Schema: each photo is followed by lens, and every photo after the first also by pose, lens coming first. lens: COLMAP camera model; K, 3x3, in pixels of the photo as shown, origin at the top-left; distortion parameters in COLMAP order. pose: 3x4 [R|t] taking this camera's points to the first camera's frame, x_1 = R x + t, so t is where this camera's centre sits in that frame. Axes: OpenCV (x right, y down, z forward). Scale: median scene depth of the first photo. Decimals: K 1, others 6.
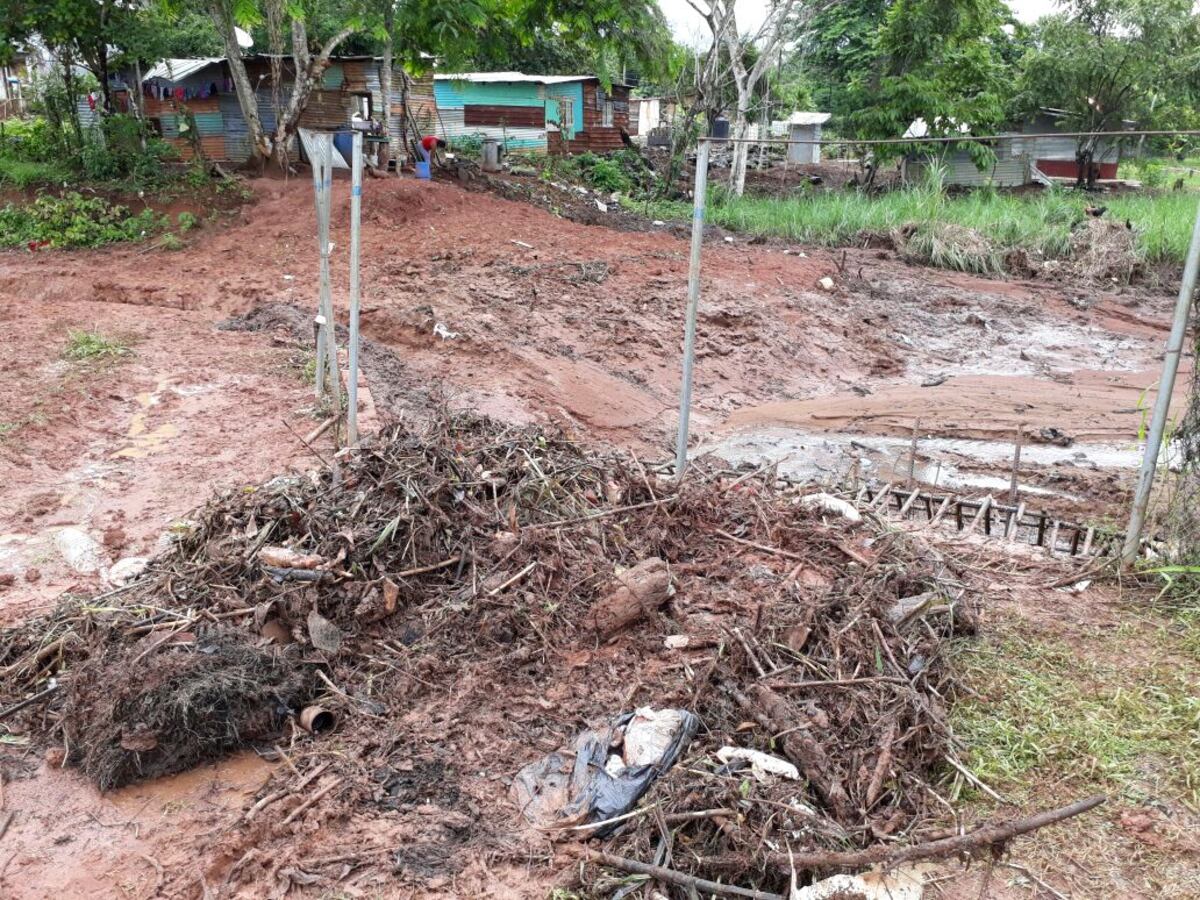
lens RADIAL K [[881.2, 0, 612.7], [0, 881.2, 448.8], [0, 0, 1]] dist [-0.031714, 0.006908]
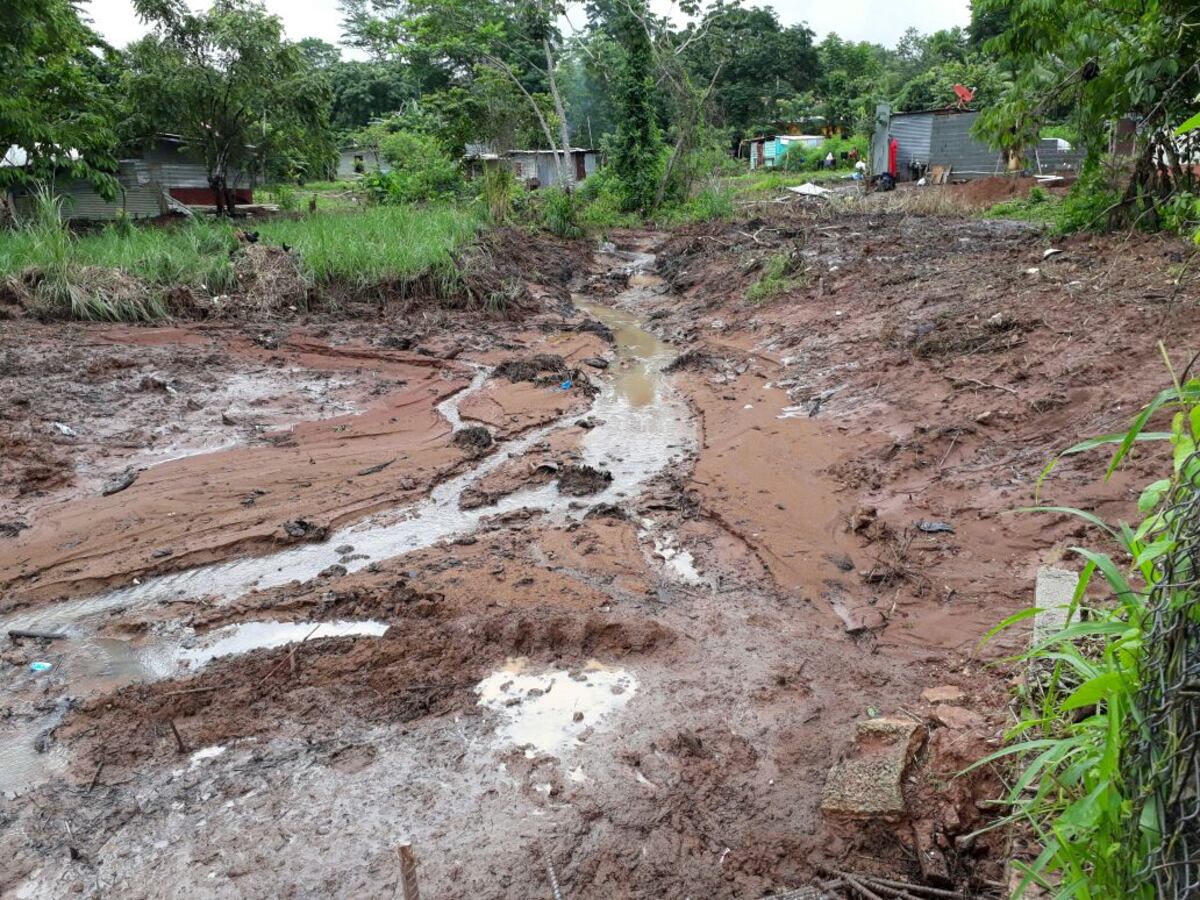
lens RADIAL K [[881.2, 0, 612.7], [0, 881.2, 448.8], [0, 0, 1]] dist [-0.031714, 0.006908]
pose [[0.630740, -0.236257, 0.739154, 0.067612], [0.260518, 0.961712, 0.085087, -0.041288], [-0.730957, 0.138895, 0.668140, 0.151869]]
